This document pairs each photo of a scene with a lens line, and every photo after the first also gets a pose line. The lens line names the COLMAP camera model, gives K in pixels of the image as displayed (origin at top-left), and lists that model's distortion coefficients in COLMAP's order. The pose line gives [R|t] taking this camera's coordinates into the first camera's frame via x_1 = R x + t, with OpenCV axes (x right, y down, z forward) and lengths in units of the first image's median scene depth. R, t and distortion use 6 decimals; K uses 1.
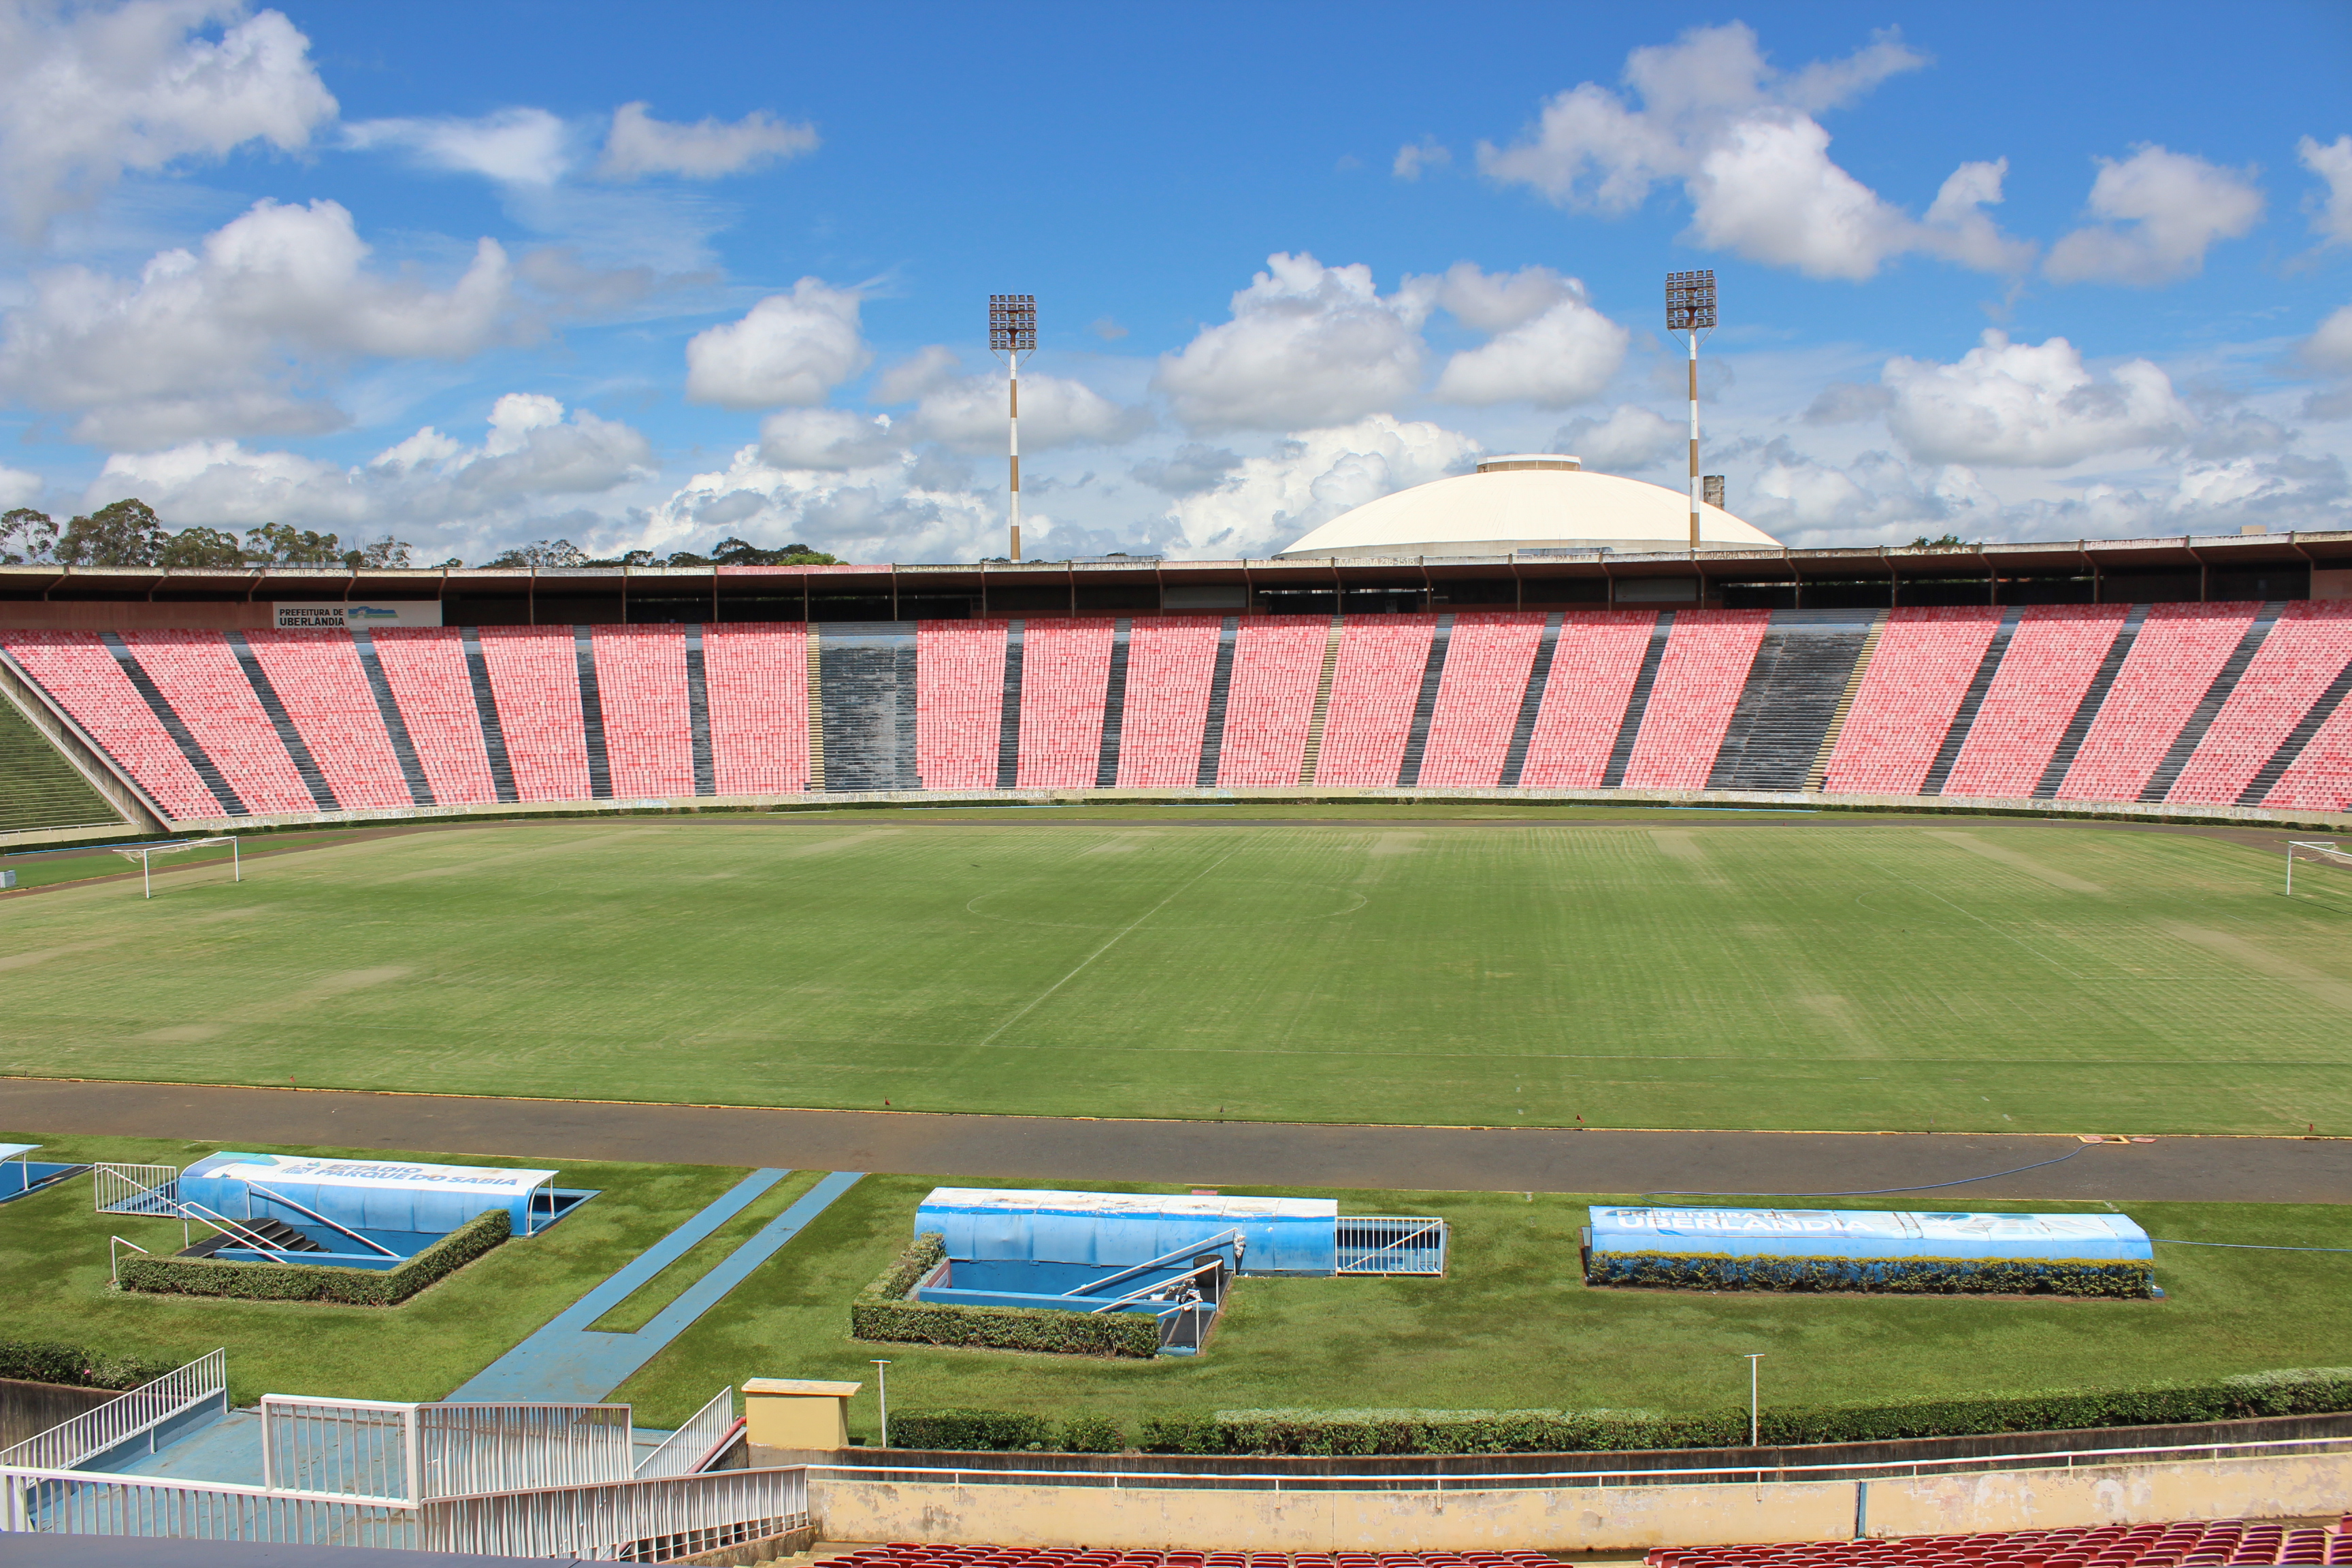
lens RADIAL K [[1958.7, 0, 1176.0], [0, 1958.7, 784.0], [0, 0, 1]] dist [-0.172326, 0.160400]
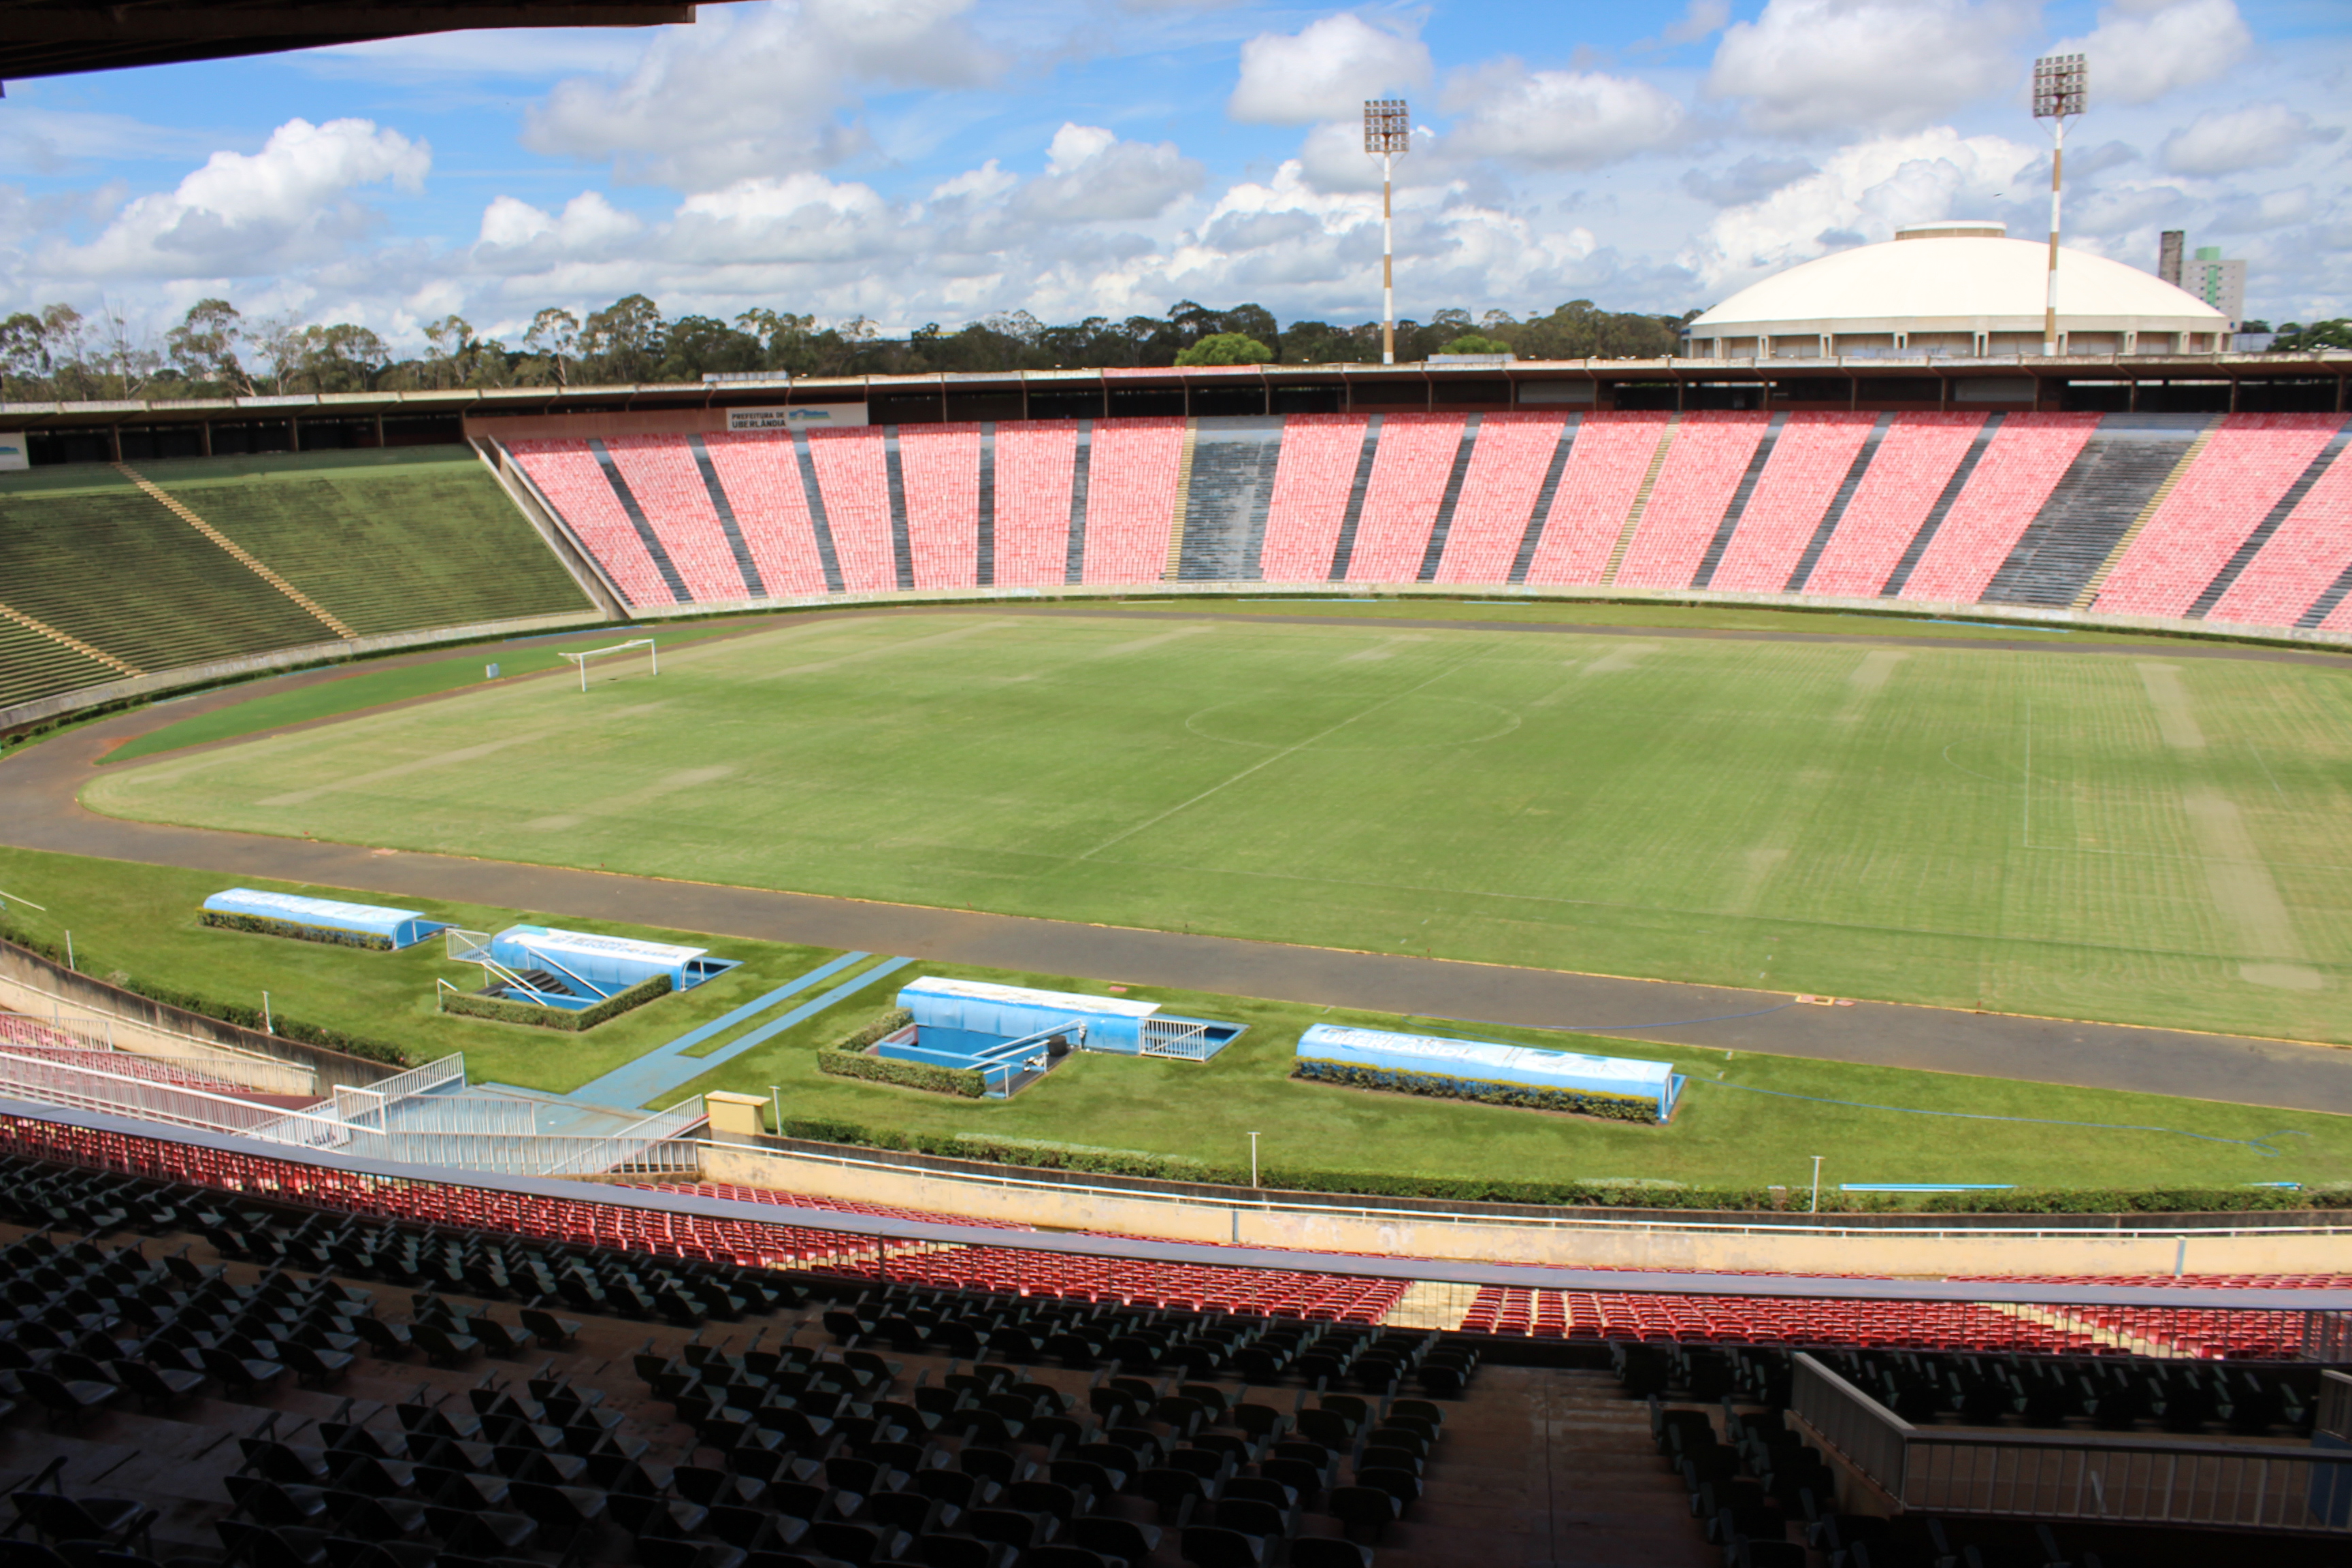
lens RADIAL K [[1958.7, 0, 1176.0], [0, 1958.7, 784.0], [0, 0, 1]] dist [-0.172326, 0.160400]
pose [[0.964803, 0.043055, -0.259426, 0.126452], [-0.005496, 0.989592, 0.143794, -0.045287], [0.262917, -0.137307, 0.954998, -0.109280]]
